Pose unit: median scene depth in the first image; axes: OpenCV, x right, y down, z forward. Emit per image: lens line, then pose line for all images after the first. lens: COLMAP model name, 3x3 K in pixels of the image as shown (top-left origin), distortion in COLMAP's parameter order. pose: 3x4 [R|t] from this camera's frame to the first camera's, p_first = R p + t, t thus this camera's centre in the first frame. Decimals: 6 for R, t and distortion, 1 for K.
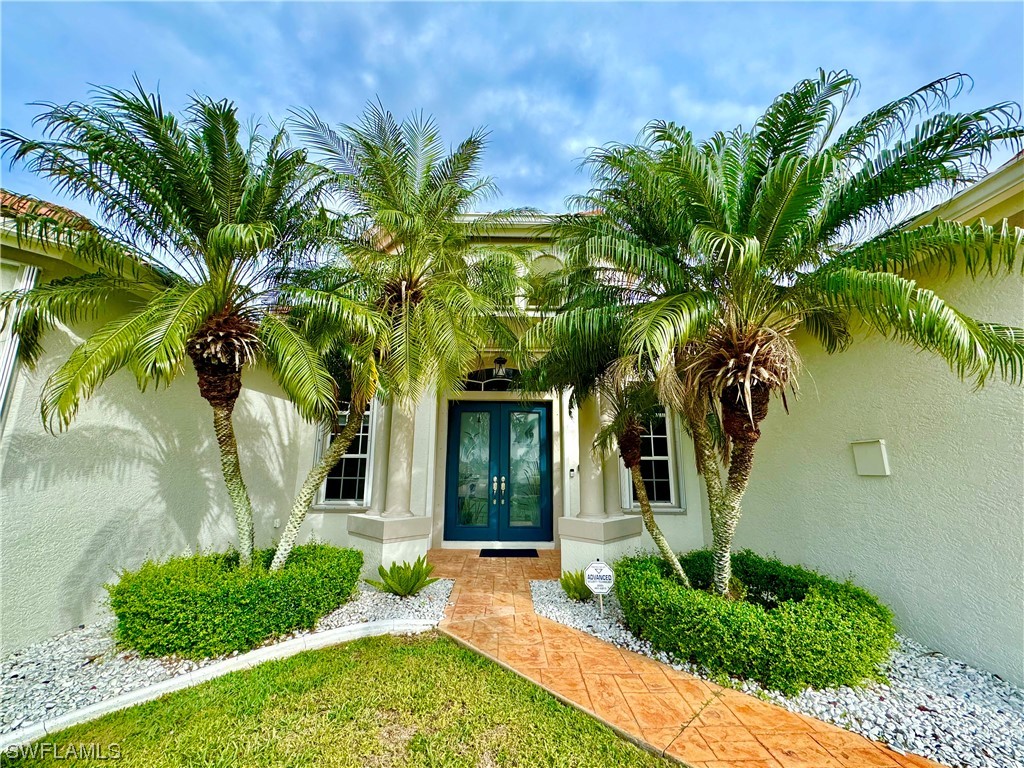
lens RADIAL K [[409.8, 0, 512.0], [0, 409.8, 384.0], [0, 0, 1]] dist [-0.000190, -0.000450]
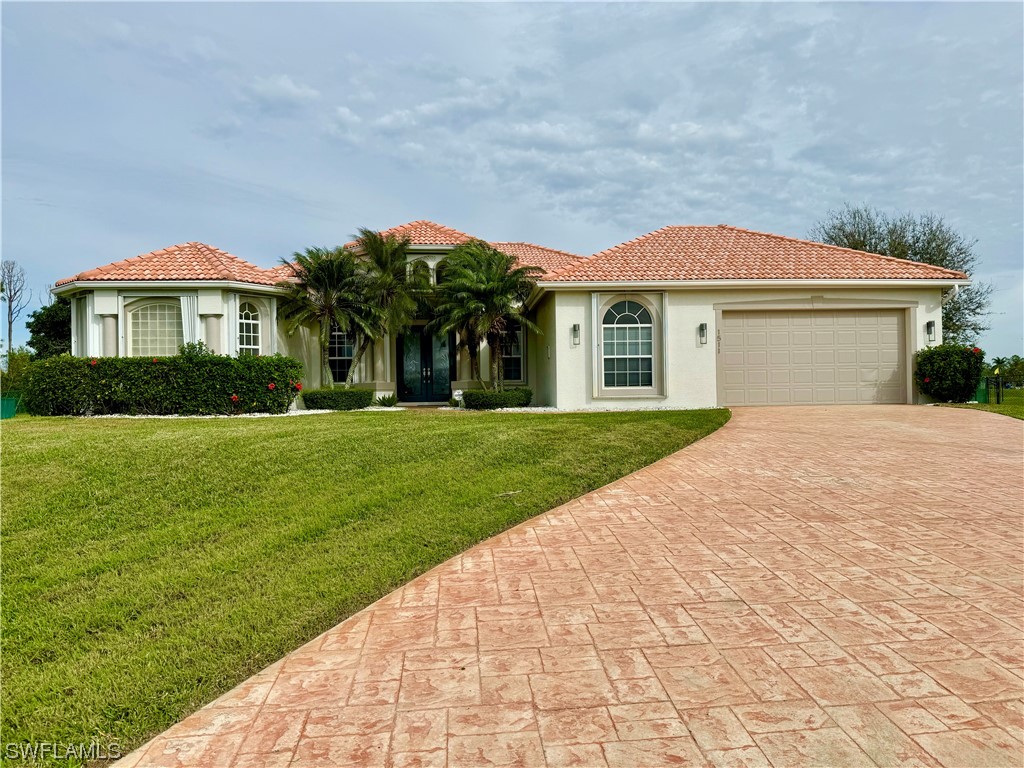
lens RADIAL K [[722.2, 0, 512.0], [0, 722.2, 384.0], [0, 0, 1]] dist [-0.002931, -0.000596]
pose [[0.999575, -0.026933, 0.011137, 0.309345], [0.024045, 0.978016, 0.207137, -0.369411], [-0.016471, -0.206782, 0.978248, -2.188560]]
